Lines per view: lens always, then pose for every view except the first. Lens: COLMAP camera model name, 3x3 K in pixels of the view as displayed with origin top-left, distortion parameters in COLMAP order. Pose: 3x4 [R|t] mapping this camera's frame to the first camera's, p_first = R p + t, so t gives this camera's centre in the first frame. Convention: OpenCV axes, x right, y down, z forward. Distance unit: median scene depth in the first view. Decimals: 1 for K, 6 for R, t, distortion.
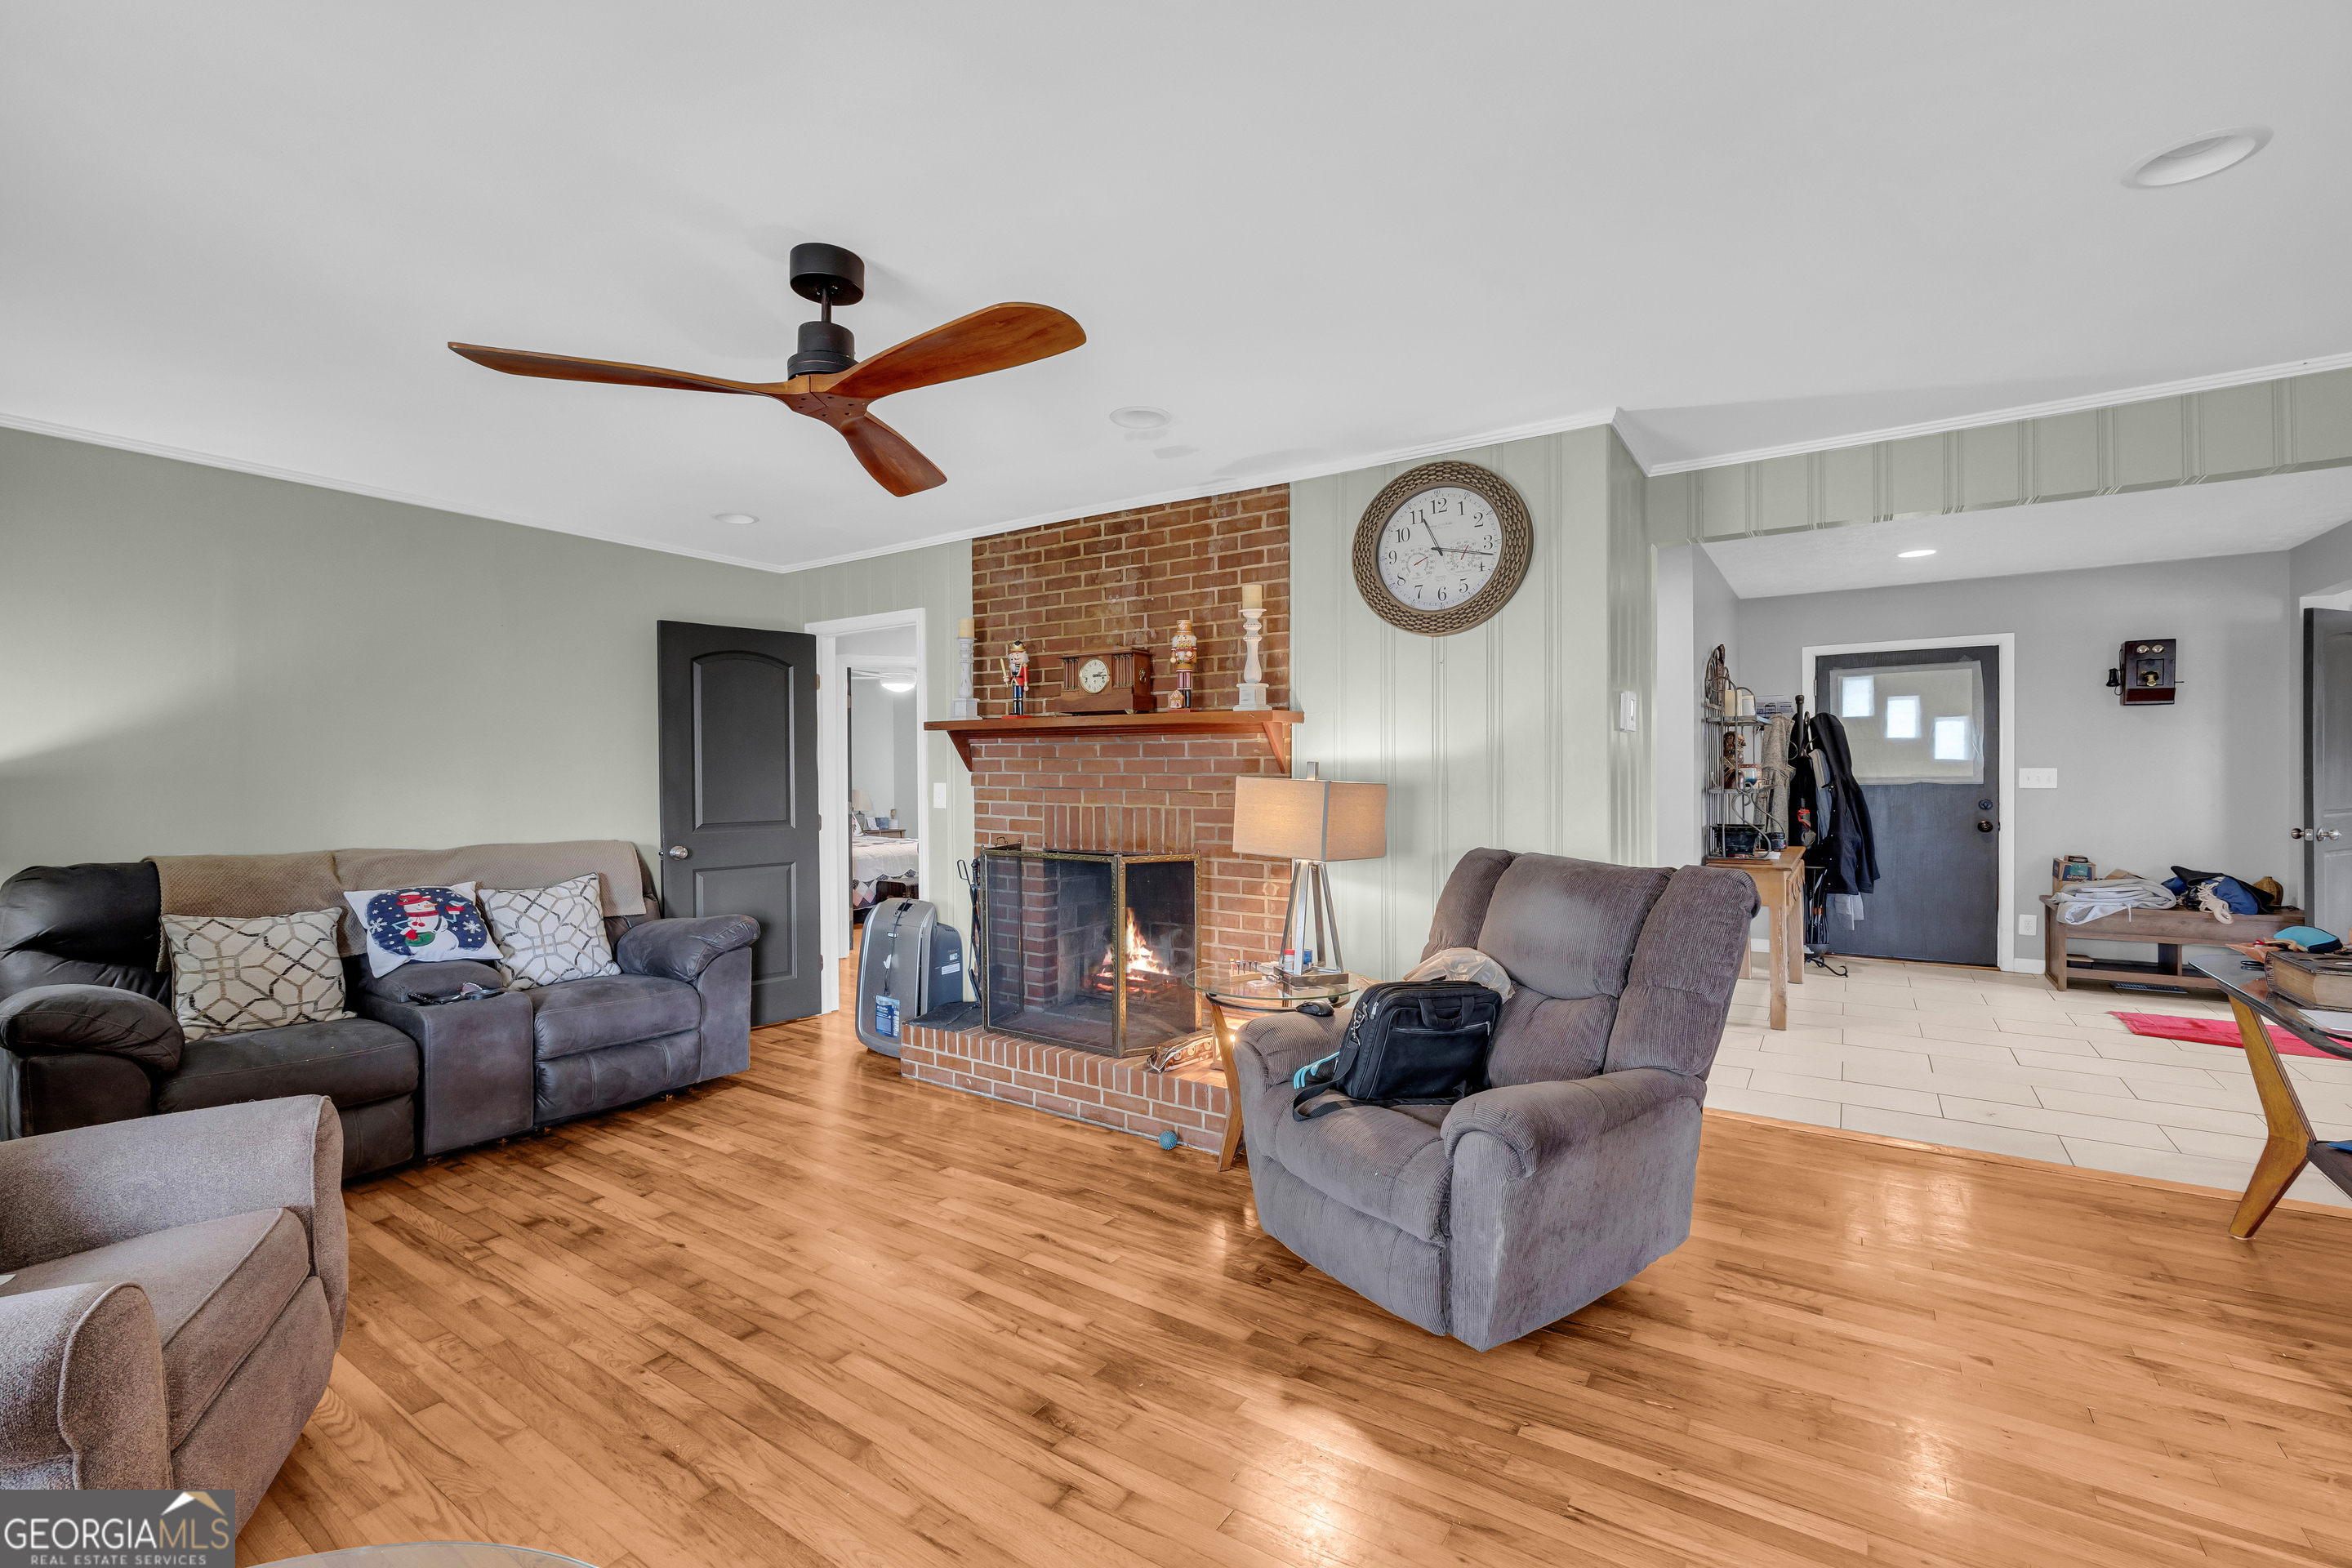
lens RADIAL K [[959.3, 0, 1164.1], [0, 959.3, 781.5], [0, 0, 1]] dist [-0.002541, -0.000066]
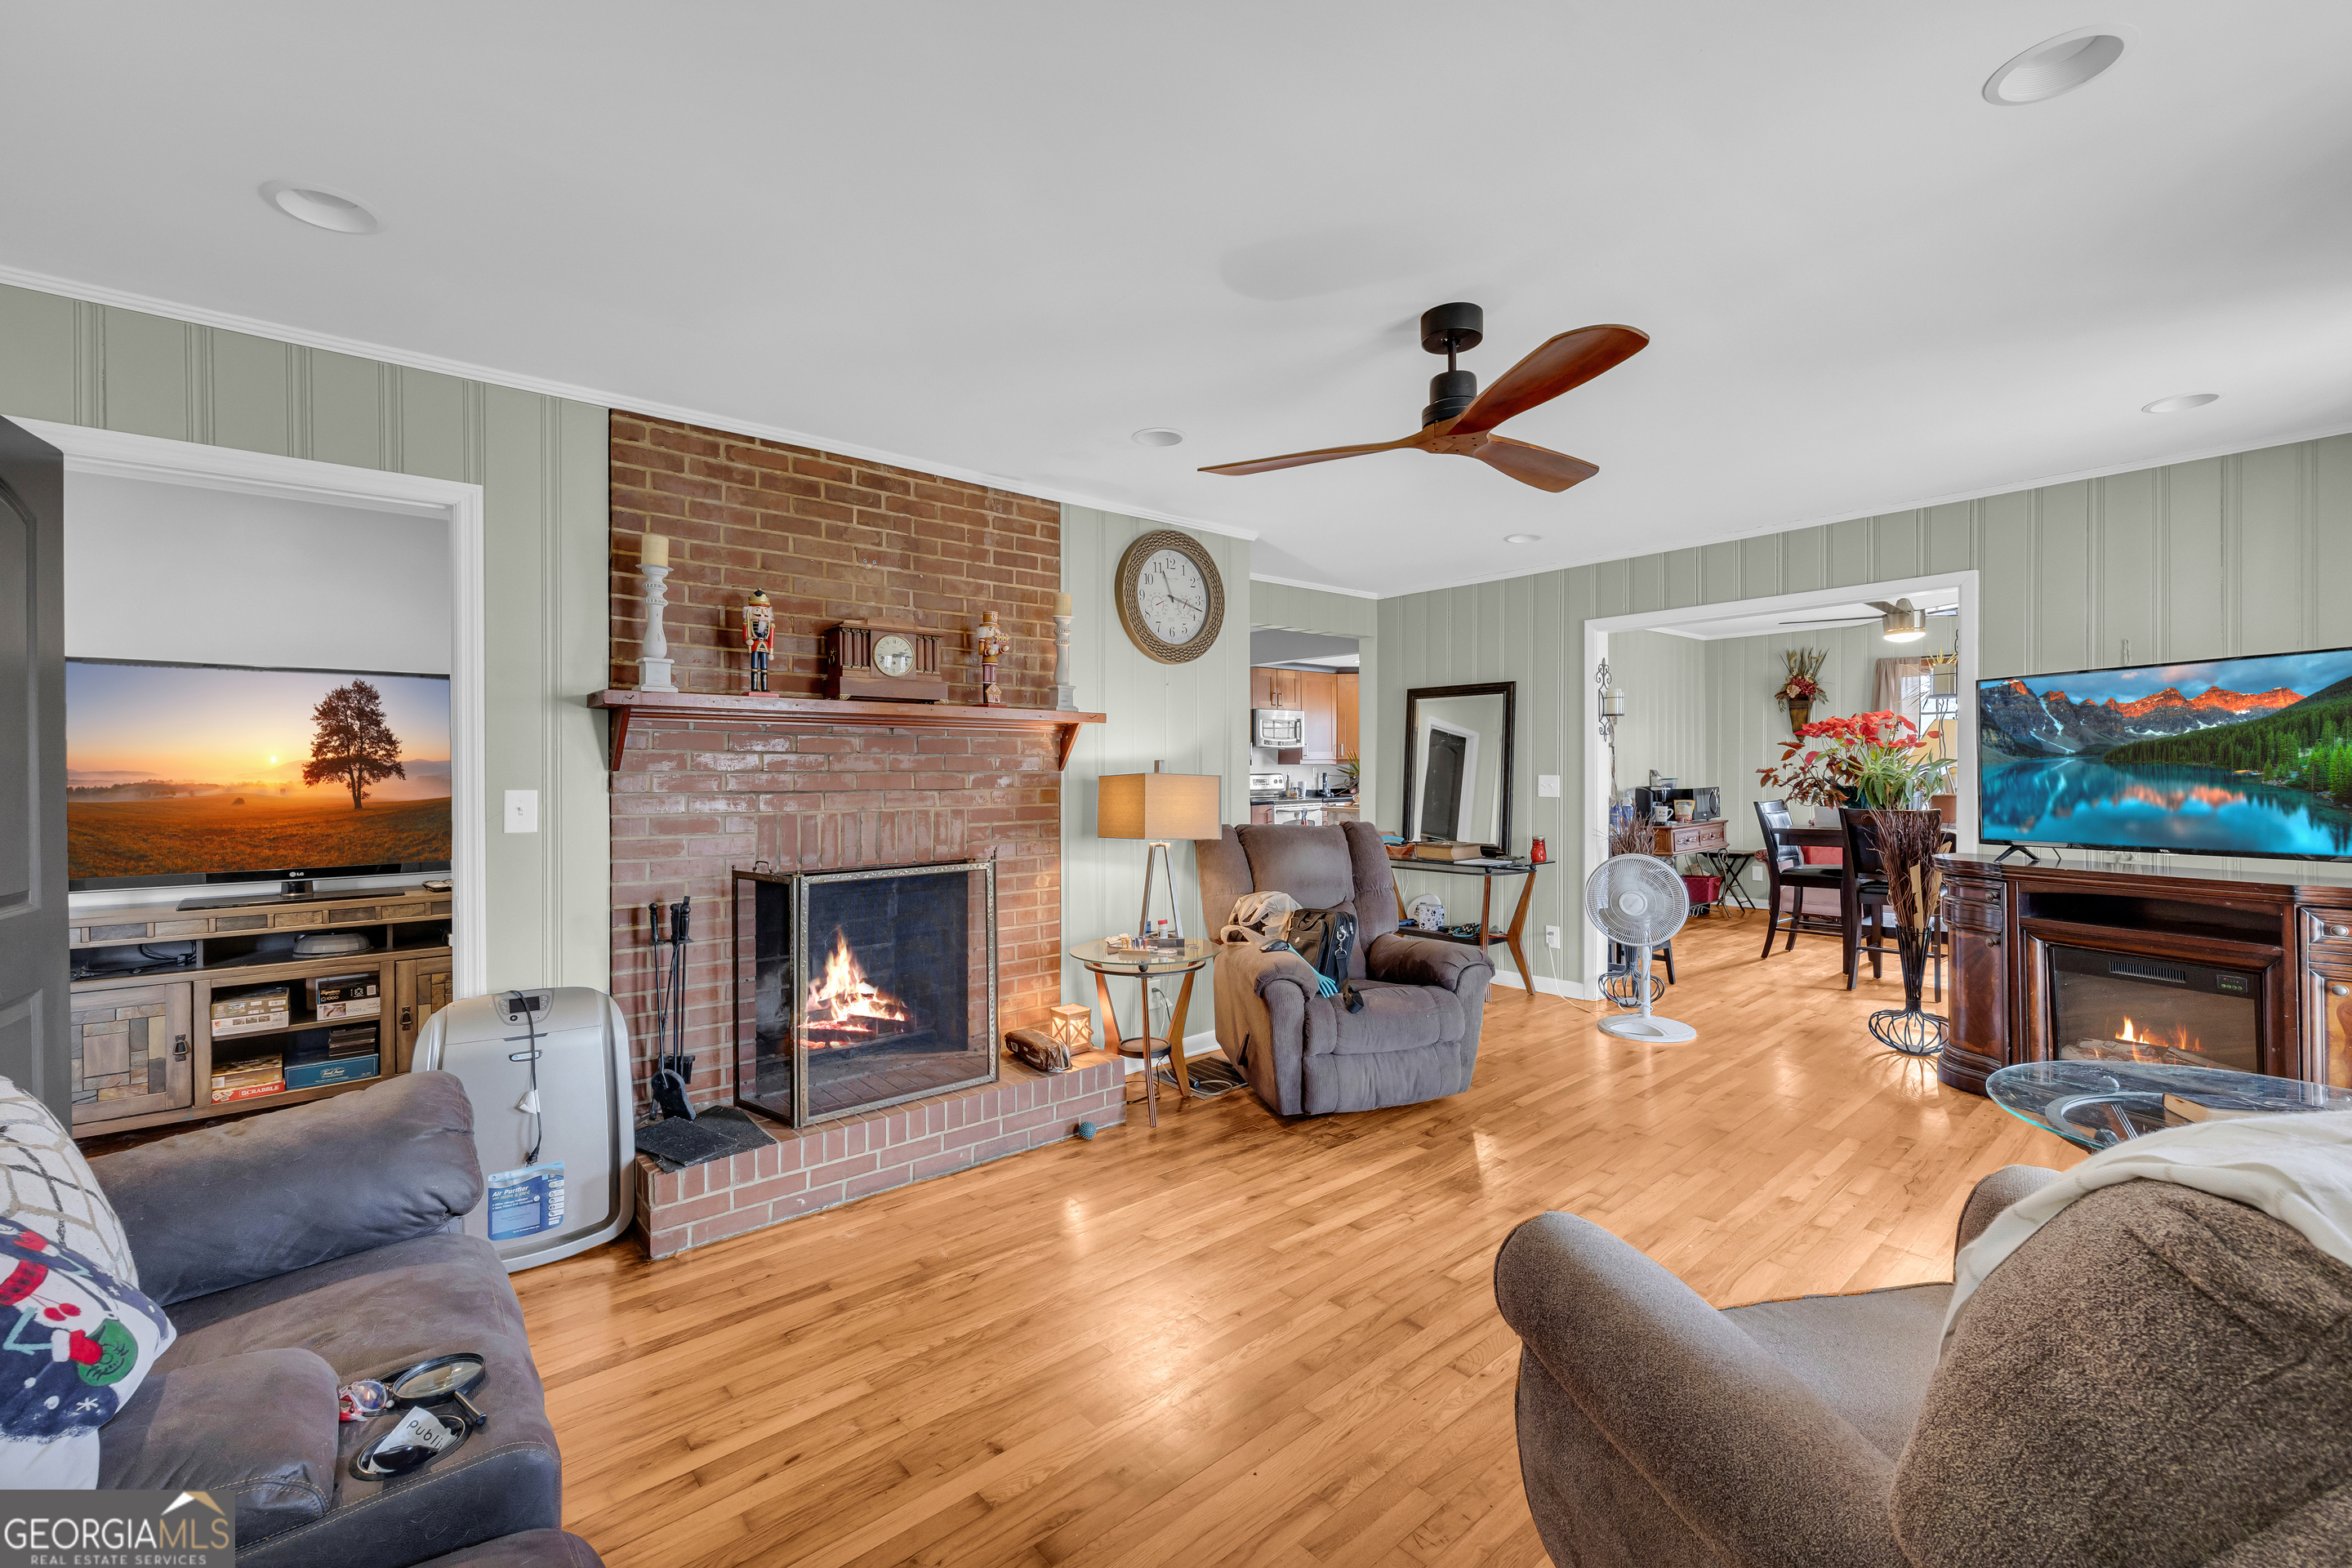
lens RADIAL K [[959.3, 0, 1195.7], [0, 959.3, 773.1], [0, 0, 1]] dist [-0.002541, -0.000066]
pose [[0.288525, -0.009420, 0.957426, -0.823518], [0.009627, 0.999930, 0.006937, -0.011316], [-0.957424, 0.007216, 0.288595, 0.516471]]
